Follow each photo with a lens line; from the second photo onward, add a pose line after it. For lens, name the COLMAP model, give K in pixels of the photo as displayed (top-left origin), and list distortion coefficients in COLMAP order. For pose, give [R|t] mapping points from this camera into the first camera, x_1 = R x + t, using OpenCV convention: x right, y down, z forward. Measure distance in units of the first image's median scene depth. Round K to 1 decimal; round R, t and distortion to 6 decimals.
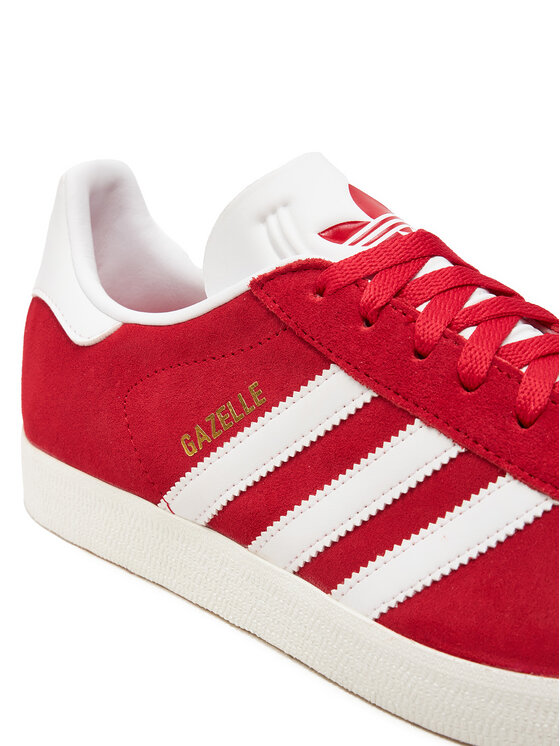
lens RADIAL K [[2546.7, 0, 279.5], [0, 2546.7, 373.4], [0, 0, 1]] dist [-0.127601, 0.000000]
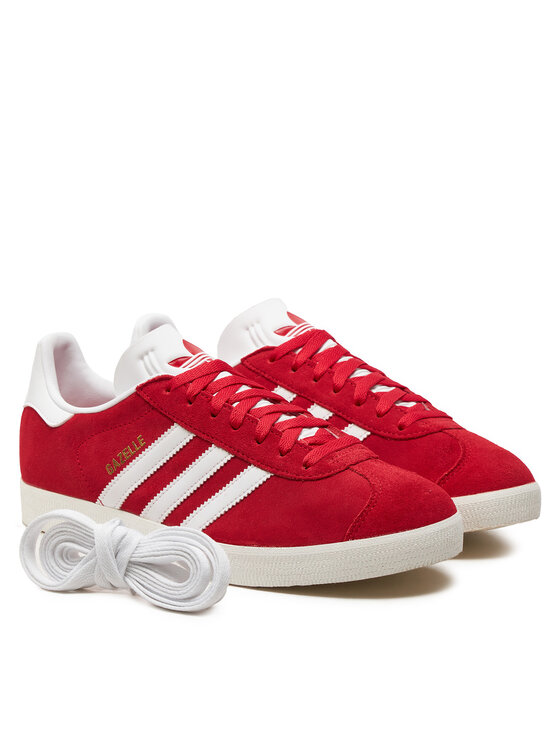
lens RADIAL K [[2188.5, 0, 281.0], [0, 2188.5, 373.5], [0, 0, 1]] dist [0.492266, 0.000000]
pose [[0.998354, -0.042899, 0.038077, 0.039529], [0.045233, 0.997007, -0.062705, 0.071170], [-0.035273, 0.064324, 0.997305, -0.804366]]
